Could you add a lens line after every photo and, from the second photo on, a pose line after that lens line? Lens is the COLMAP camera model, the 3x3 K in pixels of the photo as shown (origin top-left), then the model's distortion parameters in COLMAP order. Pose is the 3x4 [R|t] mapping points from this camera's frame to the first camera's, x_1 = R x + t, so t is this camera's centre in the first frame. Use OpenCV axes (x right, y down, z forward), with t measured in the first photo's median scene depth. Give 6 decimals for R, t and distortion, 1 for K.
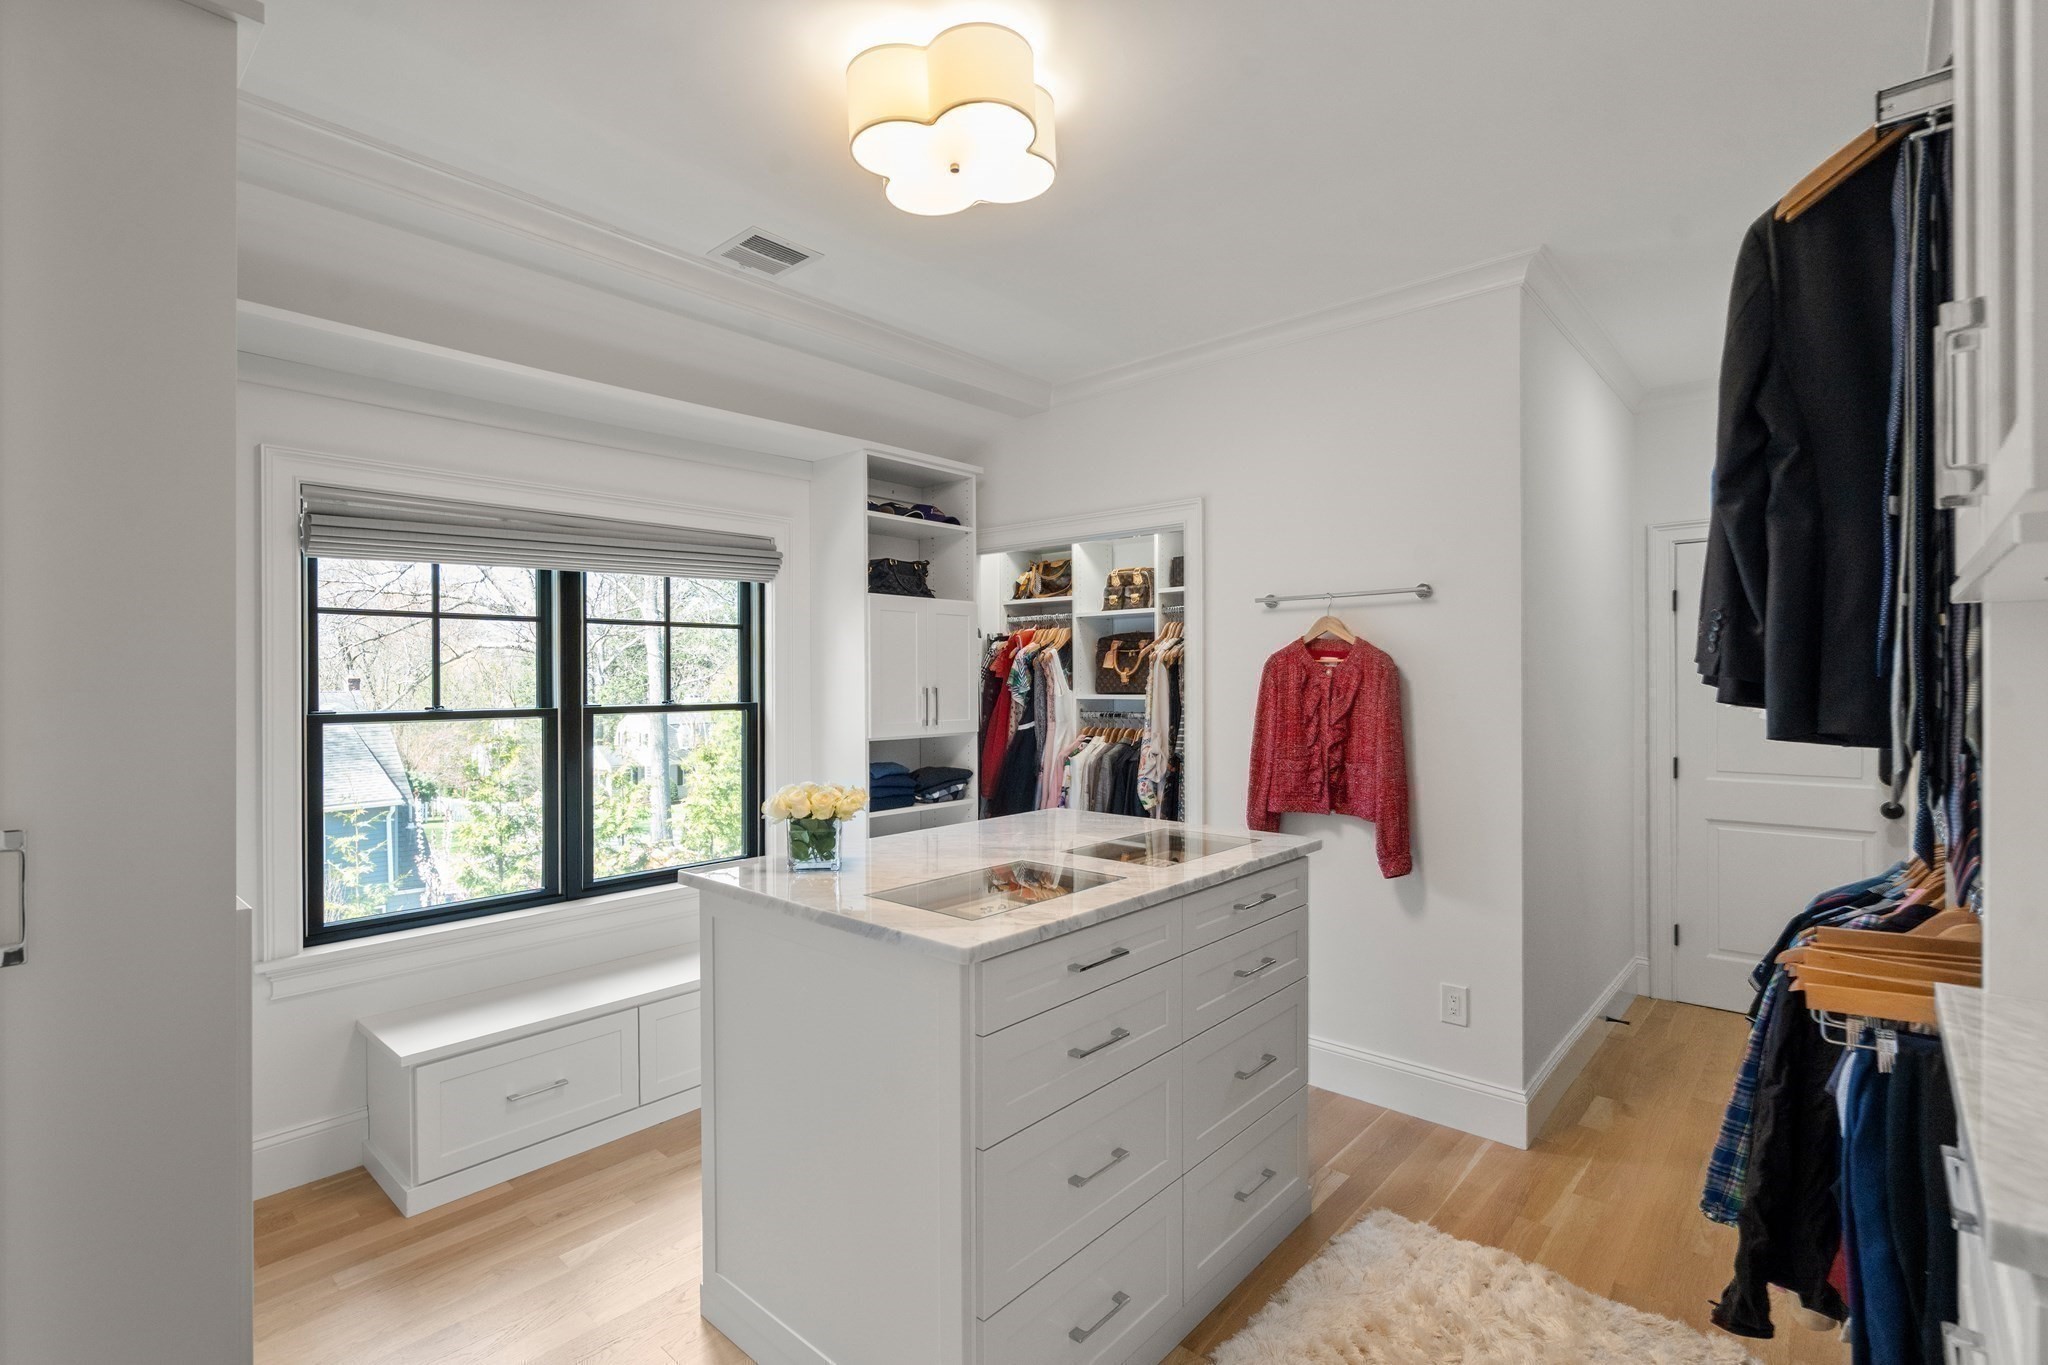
lens RADIAL K [[933.9, 0, 1019.0], [0, 933.9, 679.6], [0, 0, 1]] dist [-0.000285, 0.000126]
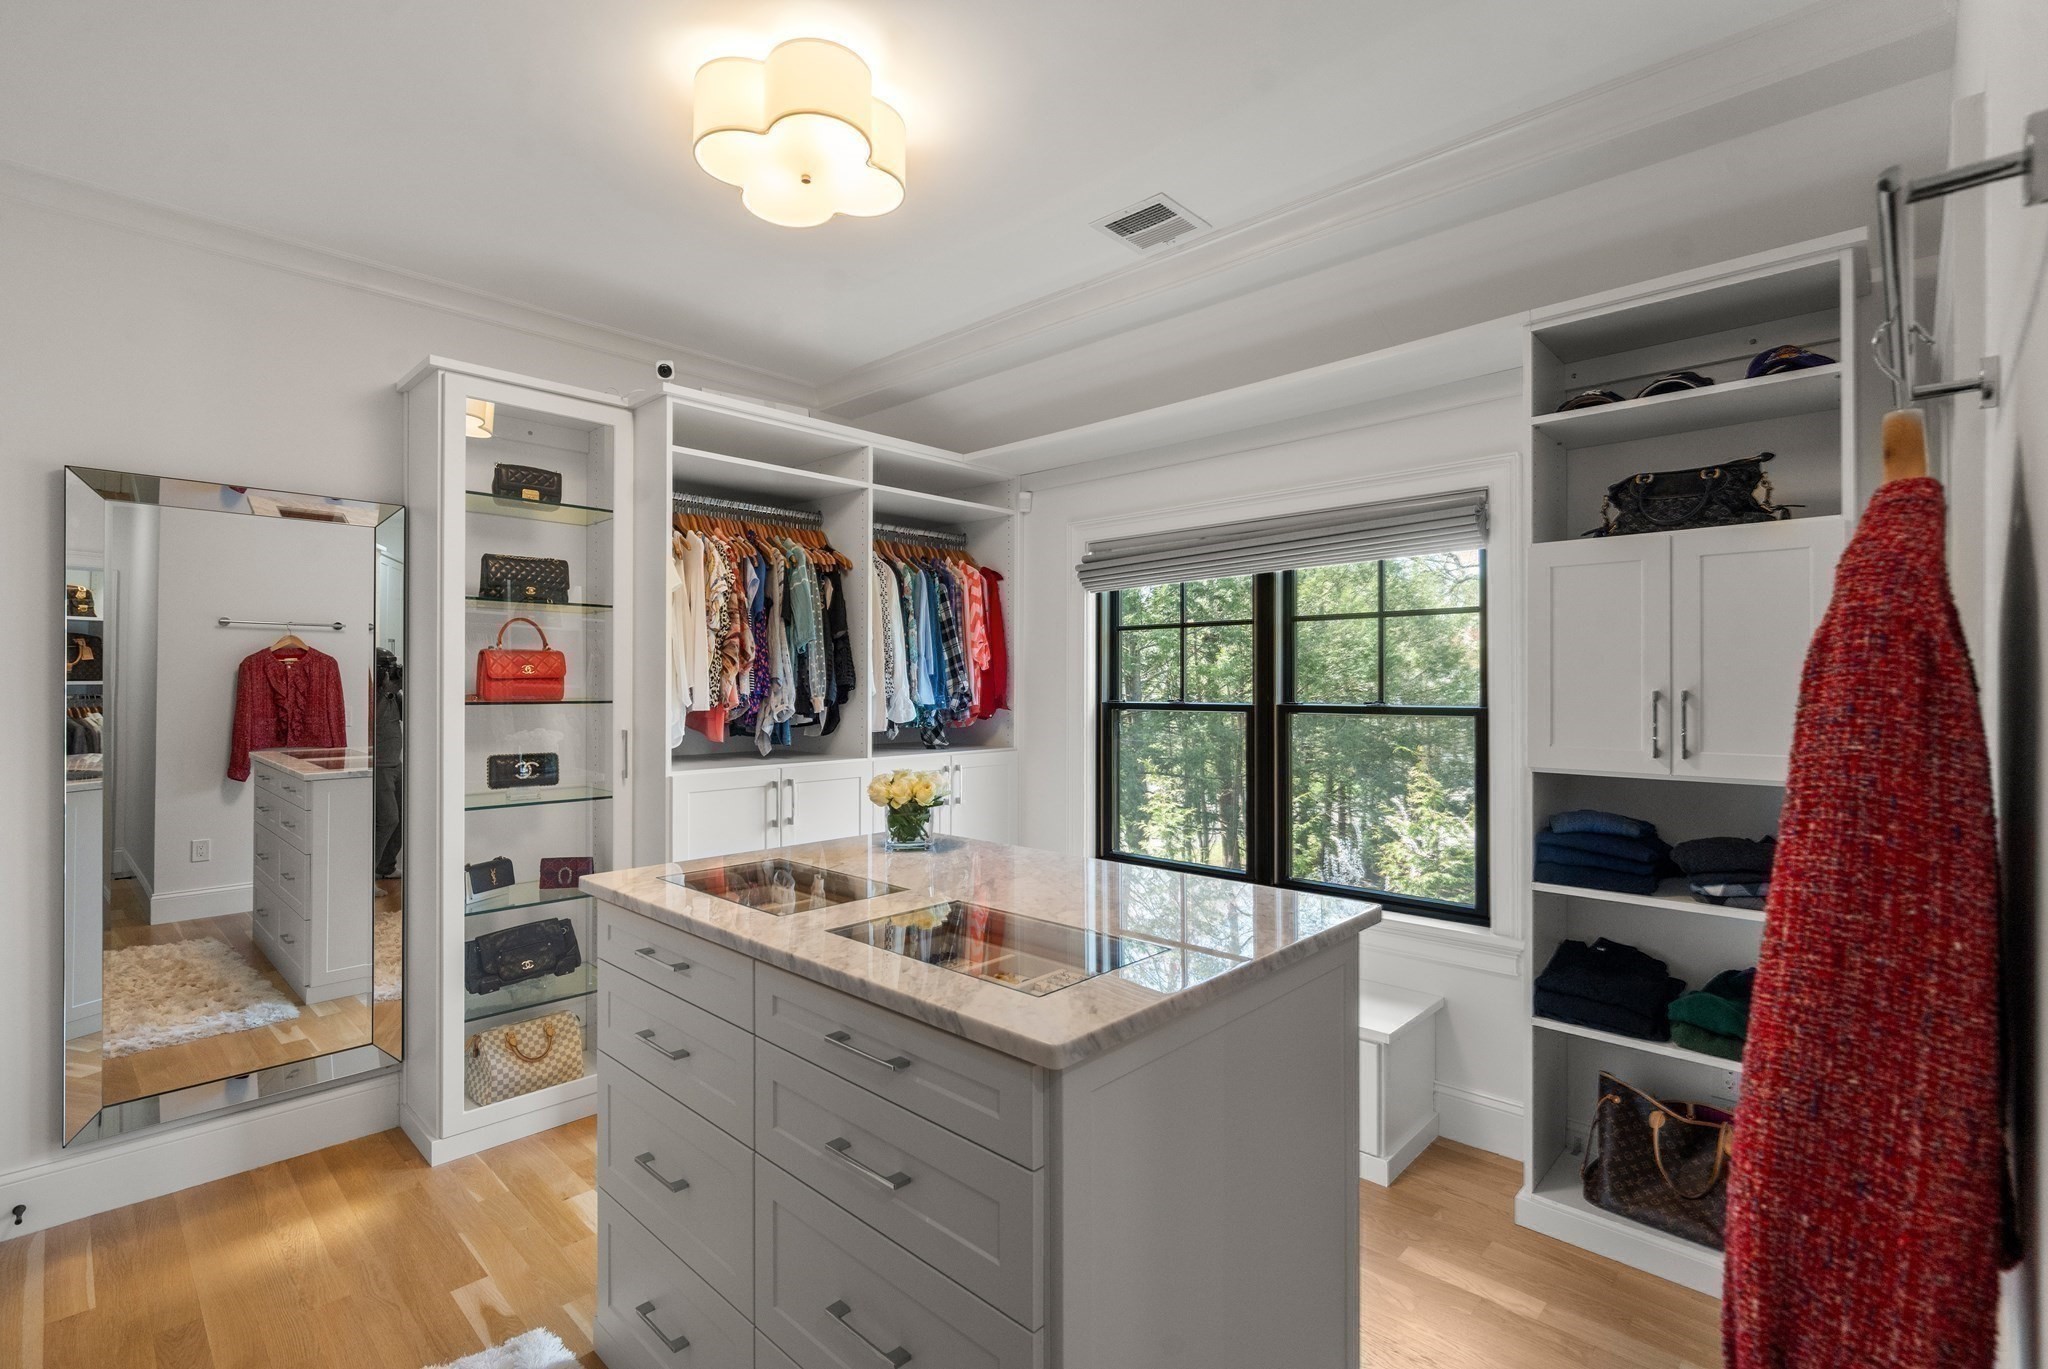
lens RADIAL K [[933.9, 0, 1019.0], [0, 933.9, 681.6], [0, 0, 1]] dist [-0.000285, 0.000126]
pose [[-0.028311, 0.003001, -0.999595, 0.521744], [0.003689, 0.999989, 0.002897, -0.000012], [0.999592, -0.003605, -0.028322, 0.693763]]
